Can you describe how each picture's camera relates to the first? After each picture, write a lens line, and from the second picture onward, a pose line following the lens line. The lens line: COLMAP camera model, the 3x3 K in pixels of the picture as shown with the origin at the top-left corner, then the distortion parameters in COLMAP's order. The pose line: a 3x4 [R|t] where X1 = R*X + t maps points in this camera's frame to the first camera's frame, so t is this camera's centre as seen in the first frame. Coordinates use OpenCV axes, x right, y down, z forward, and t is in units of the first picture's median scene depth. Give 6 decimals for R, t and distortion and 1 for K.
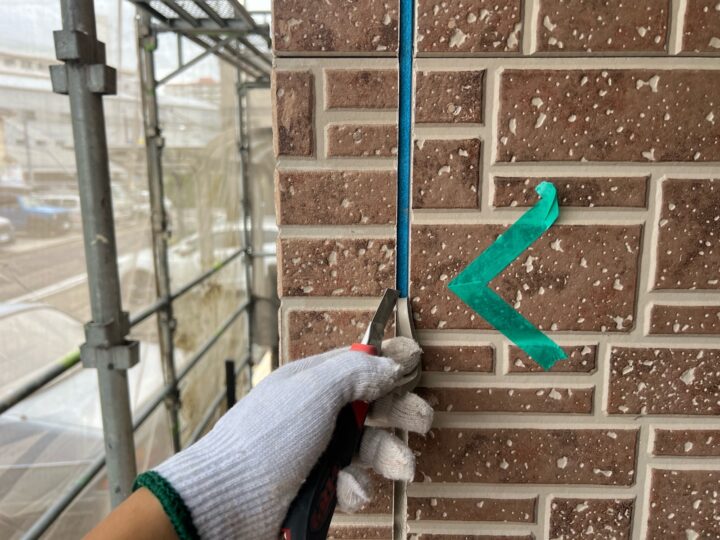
lens RADIAL K [[554.8, 0, 355.9], [0, 554.8, 268.3], [0, 0, 1]] dist [0.020635, -0.047238]
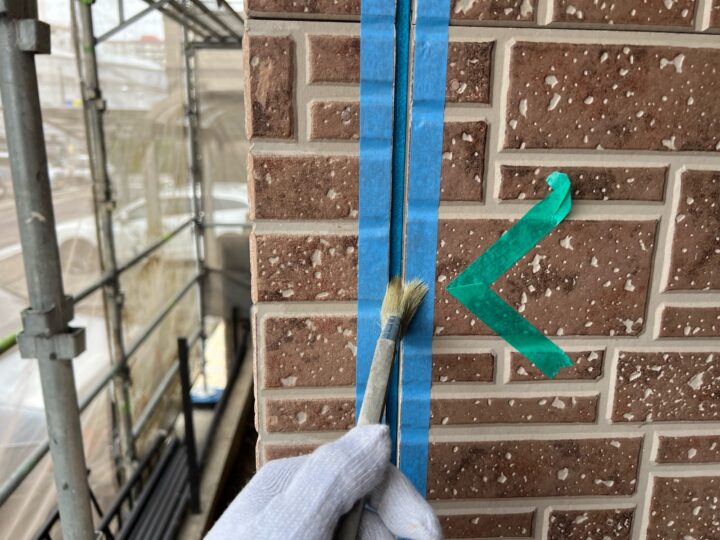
lens RADIAL K [[554.8, 0, 358.7], [0, 554.8, 267.7], [0, 0, 1]] dist [0.020635, -0.047238]
pose [[0.995890, -0.005821, 0.090384, -0.053708], [0.000614, 0.998343, 0.057532, -0.051439], [-0.090569, -0.057240, 0.994244, 0.129907]]
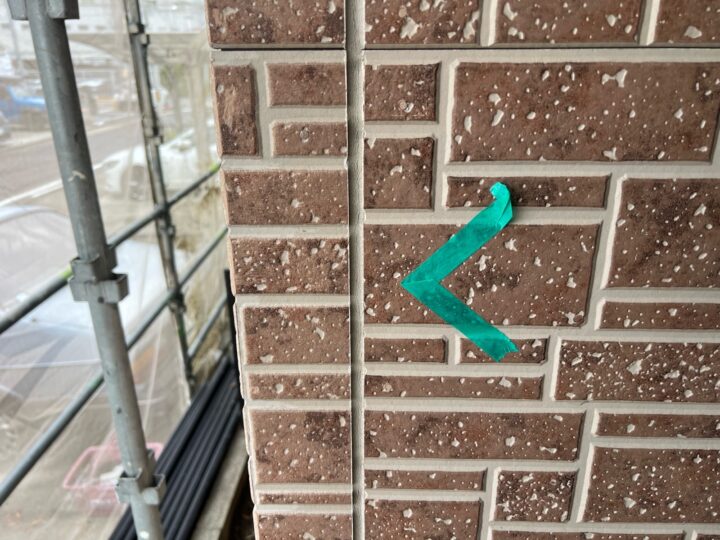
lens RADIAL K [[554.8, 0, 359.1], [0, 554.8, 265.1], [0, 0, 1]] dist [0.020635, -0.047238]
pose [[0.999972, -0.005397, -0.005183, 0.094740], [0.006286, 0.981627, 0.190707, -0.189557], [0.004059, -0.190734, 0.981633, 0.025731]]
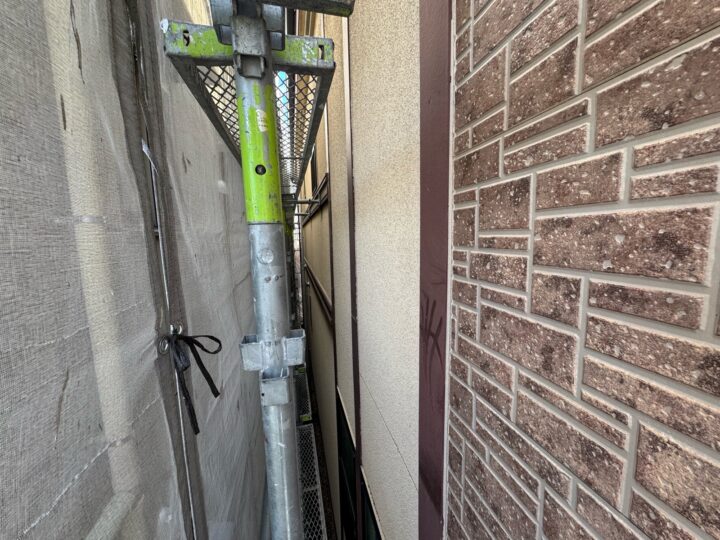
lens RADIAL K [[284.0, 0, 362.9], [0, 284.0, 269.4], [0, 0, 1]] dist [-0.001069, -0.000050]
pose [[0.297330, 0.100268, -0.949495, 1.666602], [-0.146542, 0.987480, 0.058391, 0.218531], [0.943462, 0.121779, 0.308300, 0.070940]]
